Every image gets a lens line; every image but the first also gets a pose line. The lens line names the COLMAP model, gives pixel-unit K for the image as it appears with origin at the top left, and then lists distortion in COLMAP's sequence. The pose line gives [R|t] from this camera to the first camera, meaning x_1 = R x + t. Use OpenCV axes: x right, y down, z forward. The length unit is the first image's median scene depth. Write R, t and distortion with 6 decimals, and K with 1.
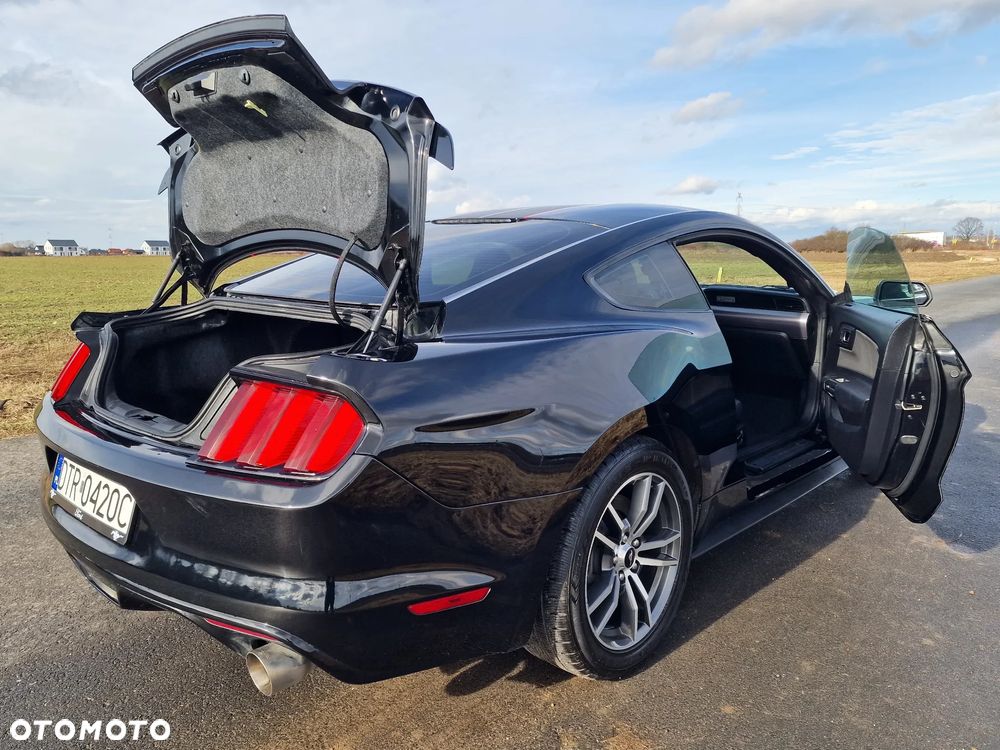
lens RADIAL K [[794.9, 0, 502.1], [0, 794.9, 390.4], [0, 0, 1]] dist [0.059896, -0.039020]
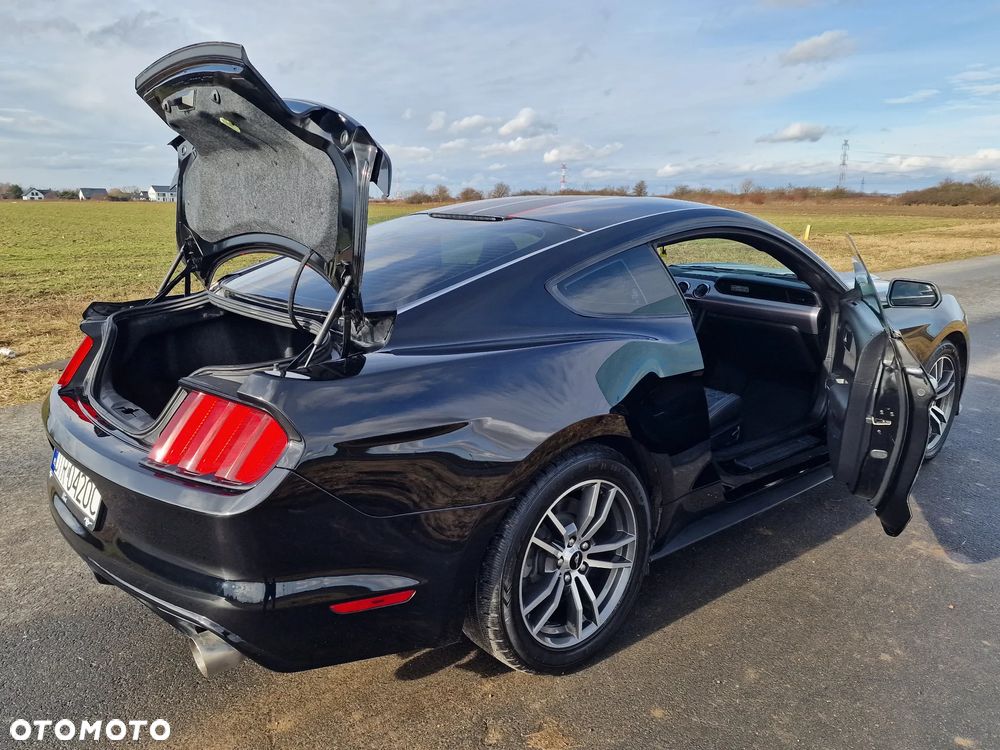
lens RADIAL K [[800.3, 0, 507.2], [0, 800.3, 370.9], [0, 0, 1]] dist [0.074368, -0.051910]
pose [[0.993536, 0.034658, -0.108097, 0.172221], [-0.030090, 0.998595, 0.043613, -0.076927], [0.109457, -0.040078, 0.993183, -0.035436]]
